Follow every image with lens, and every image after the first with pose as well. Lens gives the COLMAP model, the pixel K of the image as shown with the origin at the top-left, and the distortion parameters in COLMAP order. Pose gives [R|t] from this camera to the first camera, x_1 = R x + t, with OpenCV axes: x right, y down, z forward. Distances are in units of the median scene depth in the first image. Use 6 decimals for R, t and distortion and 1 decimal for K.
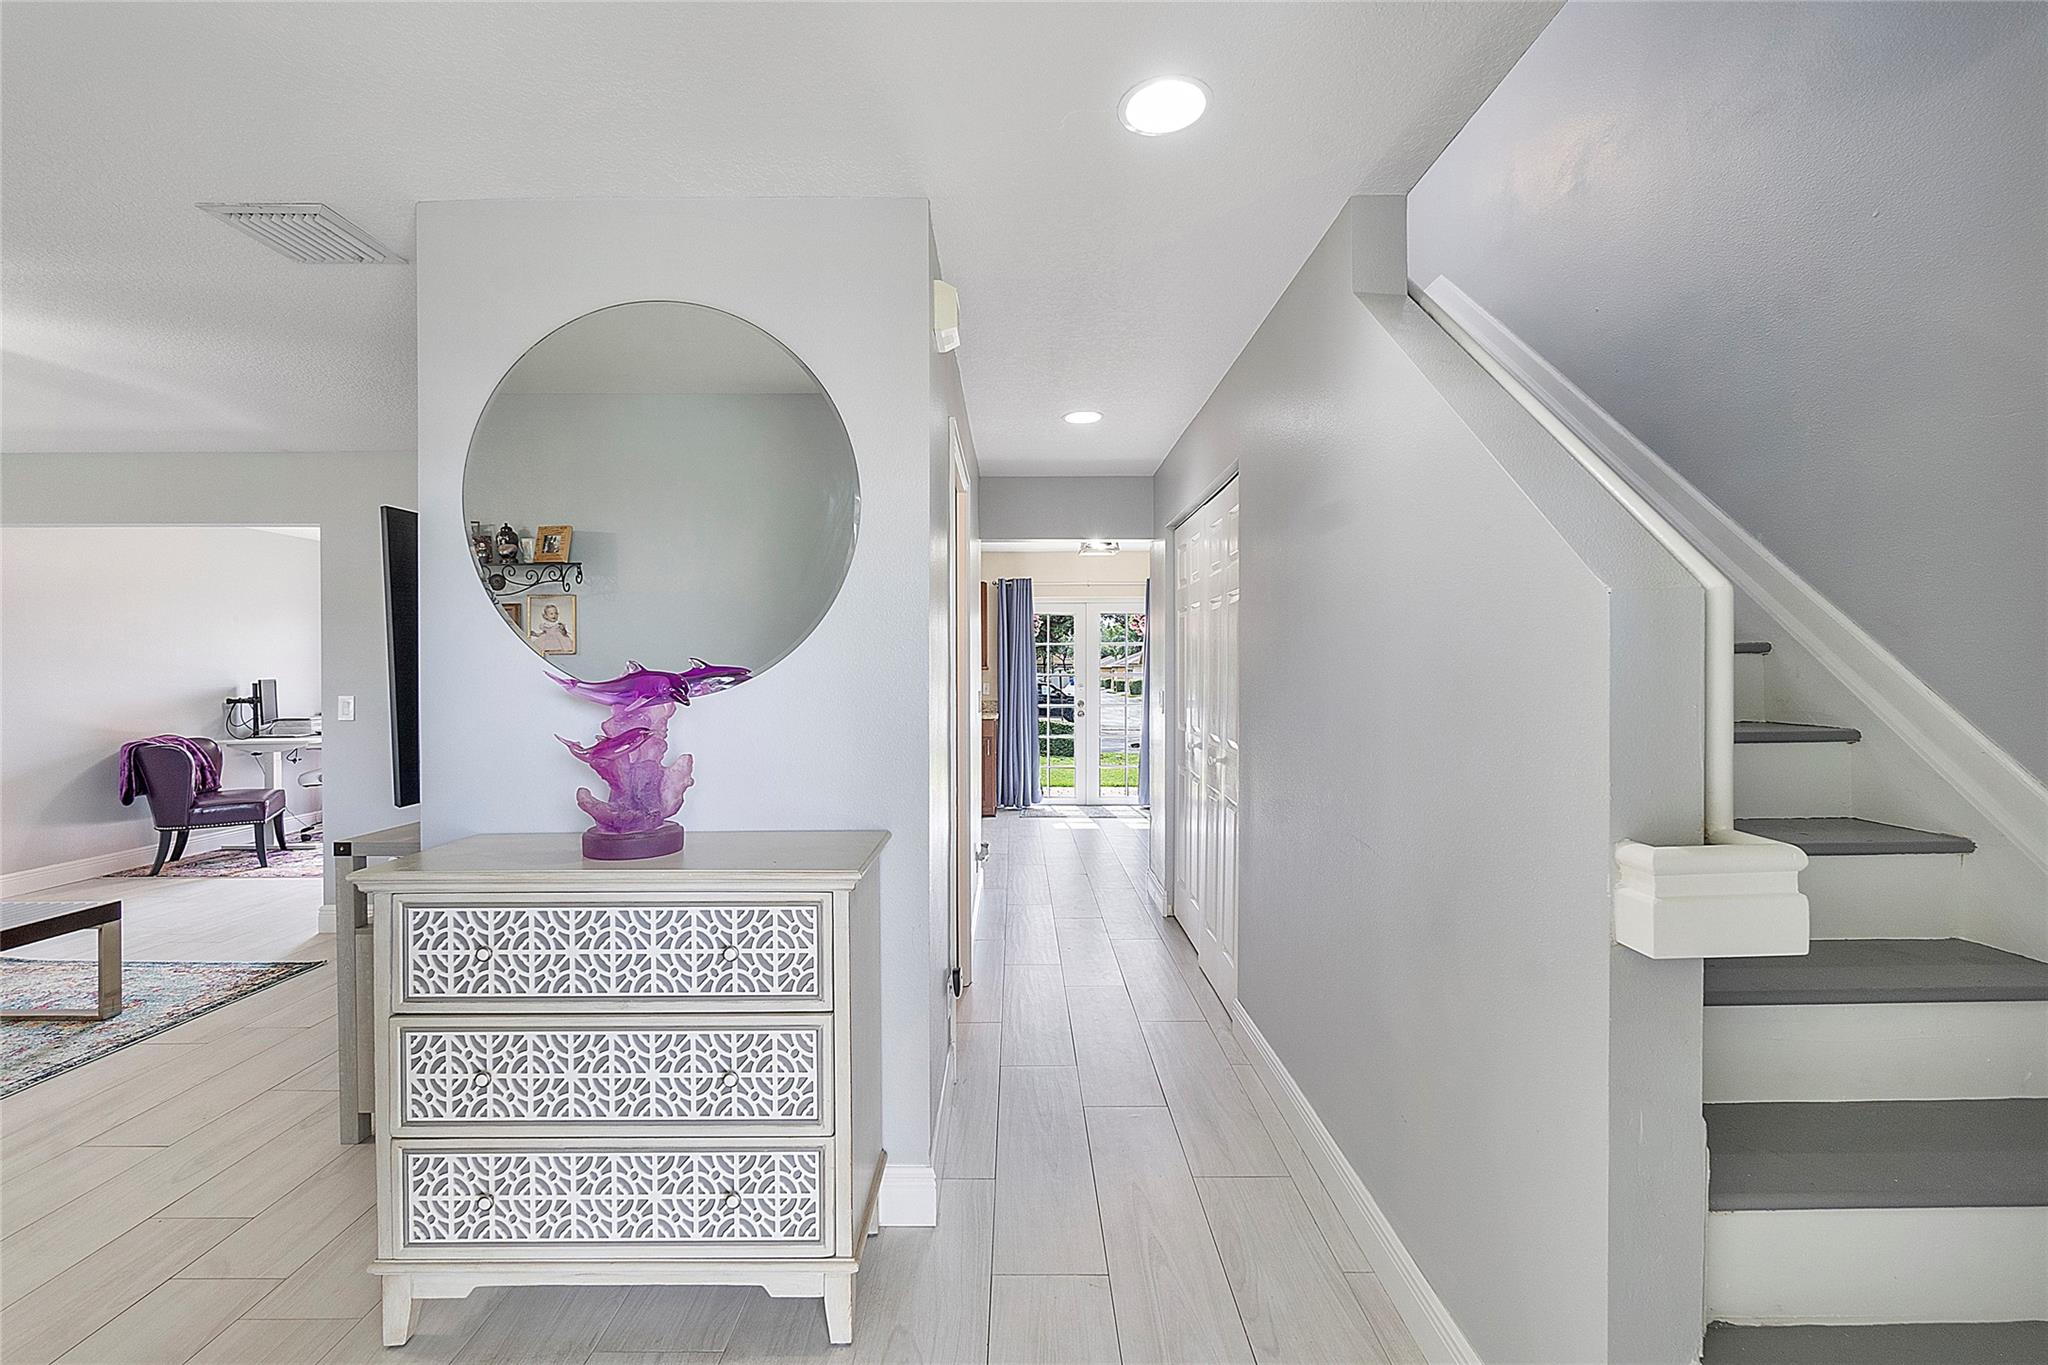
lens RADIAL K [[885.2, 0, 1023.7], [0, 885.2, 679.5], [0, 0, 1]] dist [-0.003638, 0.000538]
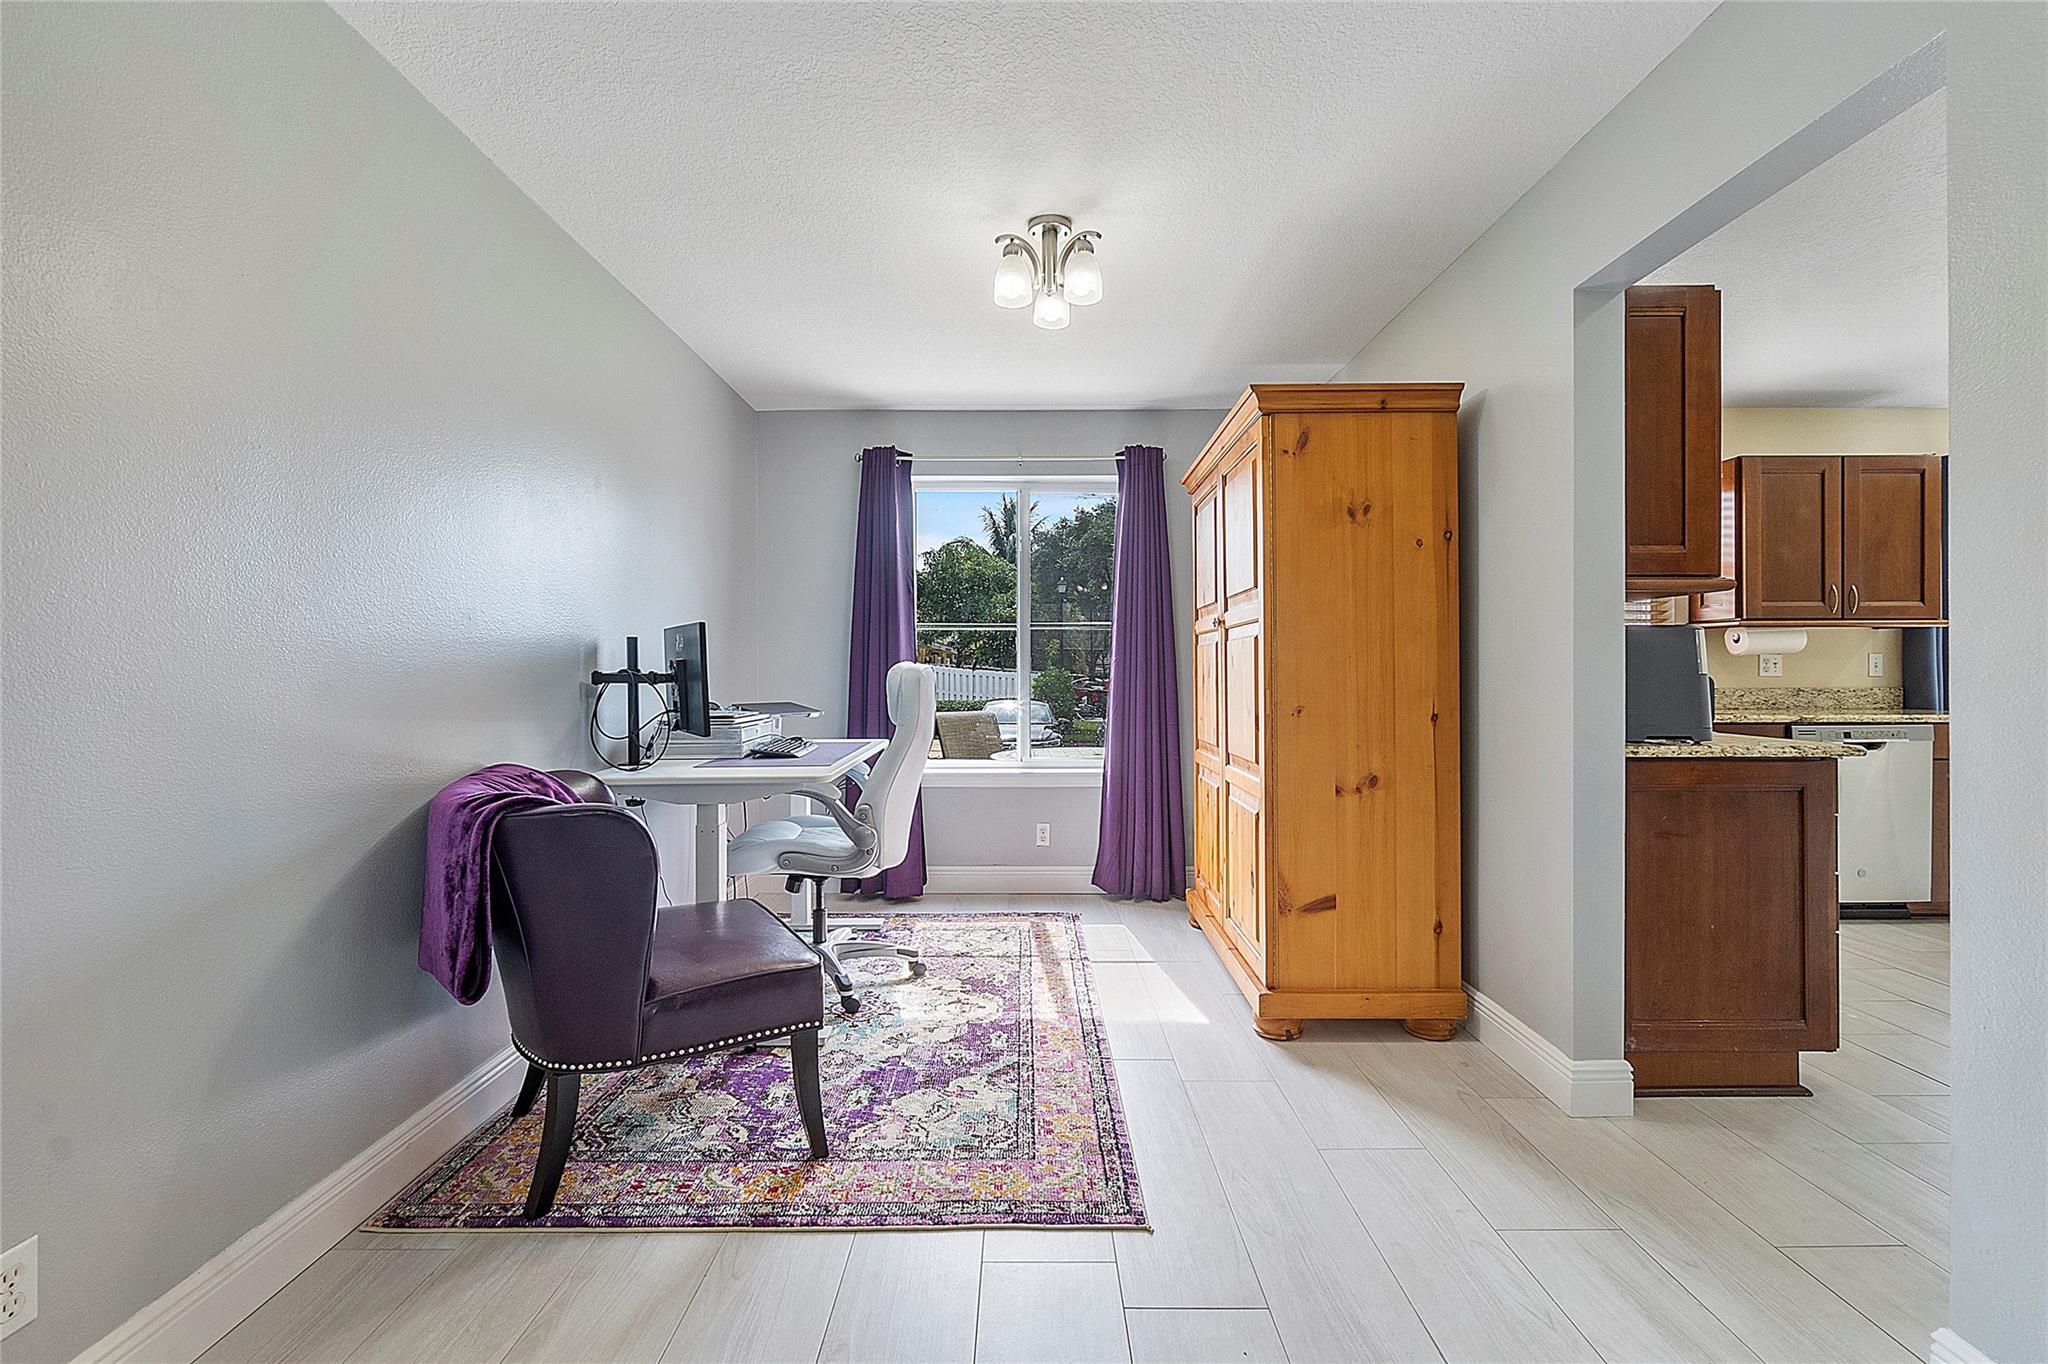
lens RADIAL K [[885.2, 0, 1027.8], [0, 885.2, 675.3], [0, 0, 1]] dist [-0.003638, 0.000538]
pose [[0.999982, 0.001238, -0.005857, -0.713213], [-0.001261, 0.999992, -0.003924, 0.025096], [0.005852, 0.003931, 0.999975, 0.604420]]
